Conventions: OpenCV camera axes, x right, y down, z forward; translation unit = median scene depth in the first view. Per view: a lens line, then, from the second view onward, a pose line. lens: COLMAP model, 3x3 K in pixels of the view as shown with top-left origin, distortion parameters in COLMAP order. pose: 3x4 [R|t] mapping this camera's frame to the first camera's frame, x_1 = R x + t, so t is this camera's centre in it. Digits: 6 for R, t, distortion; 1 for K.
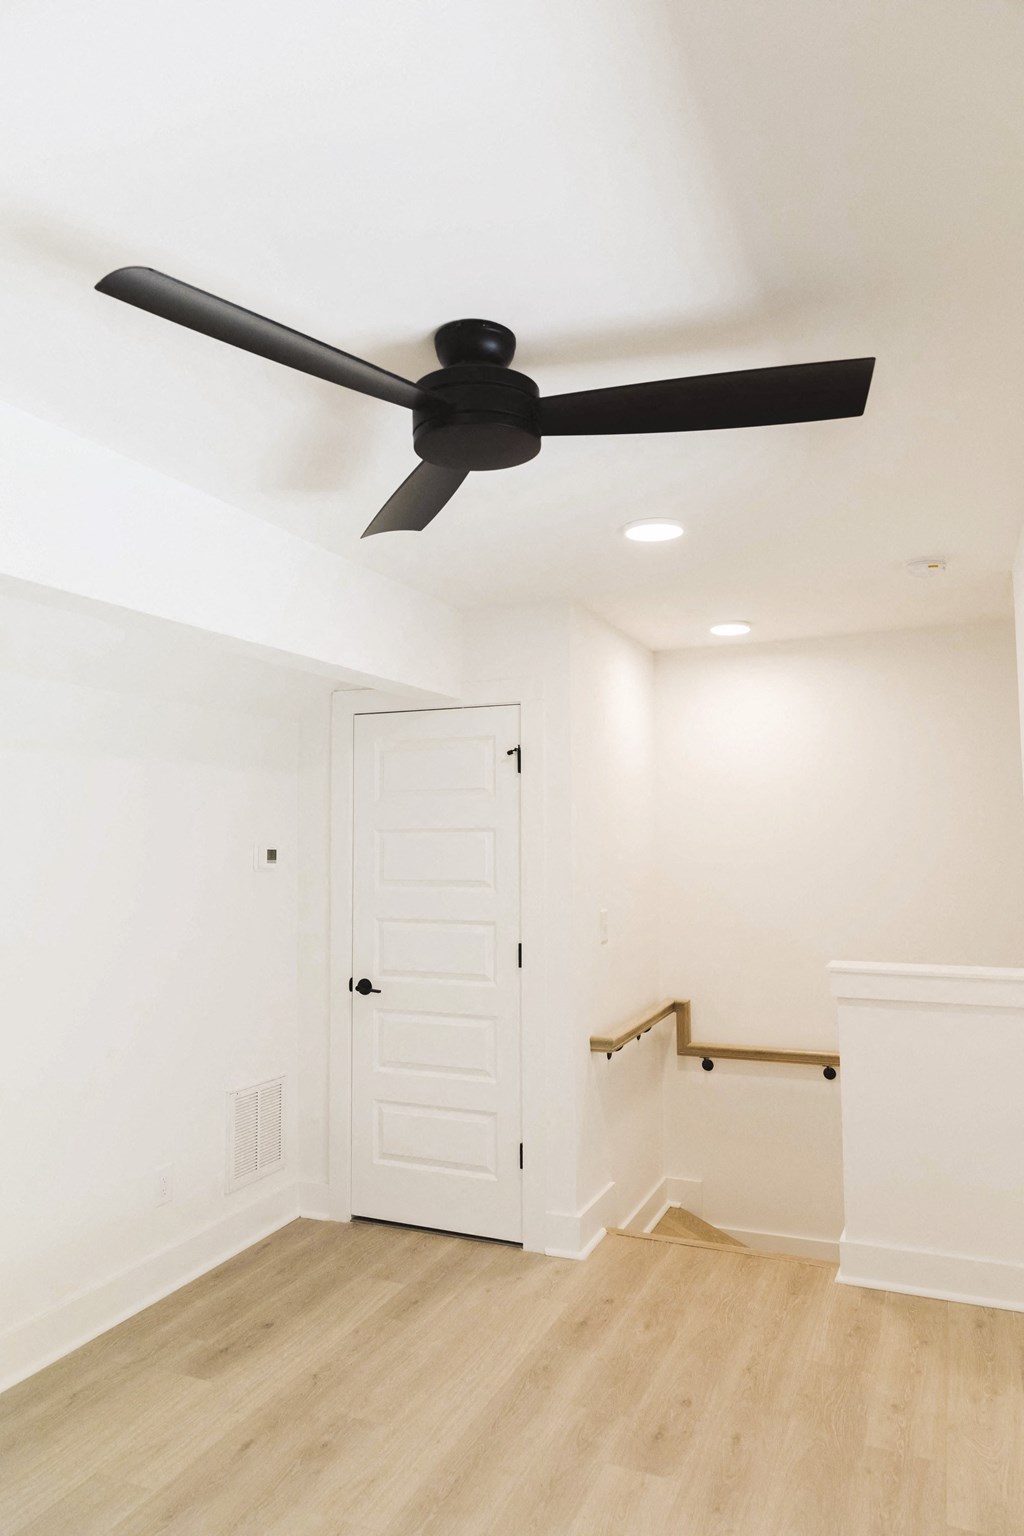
lens RADIAL K [[1032.8, 0, 586.4], [0, 1032.8, 774.6], [0, 0, 1]] dist [0.006664, -0.000143]
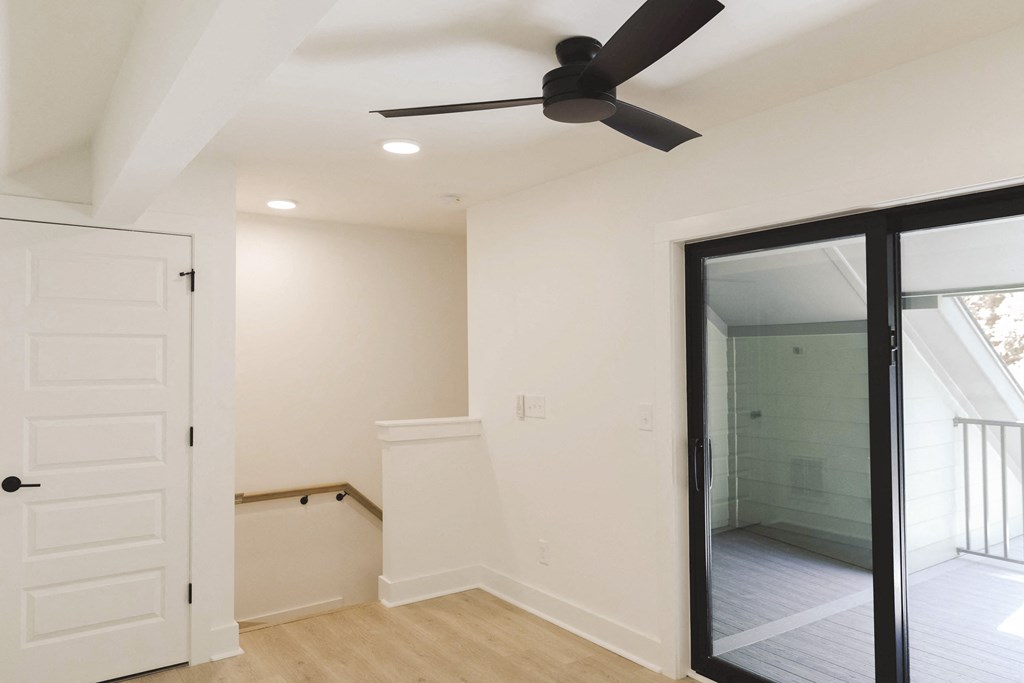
lens RADIAL K [[688.5, 0, 512.0], [0, 688.5, 341.5], [0, 0, 1]] dist [0.006664, -0.000143]
pose [[0.544680, 0.020467, 0.838394, -0.559650], [-0.043856, 0.999029, 0.004104, 0.039136], [-0.837496, -0.039004, 0.545049, 0.218070]]
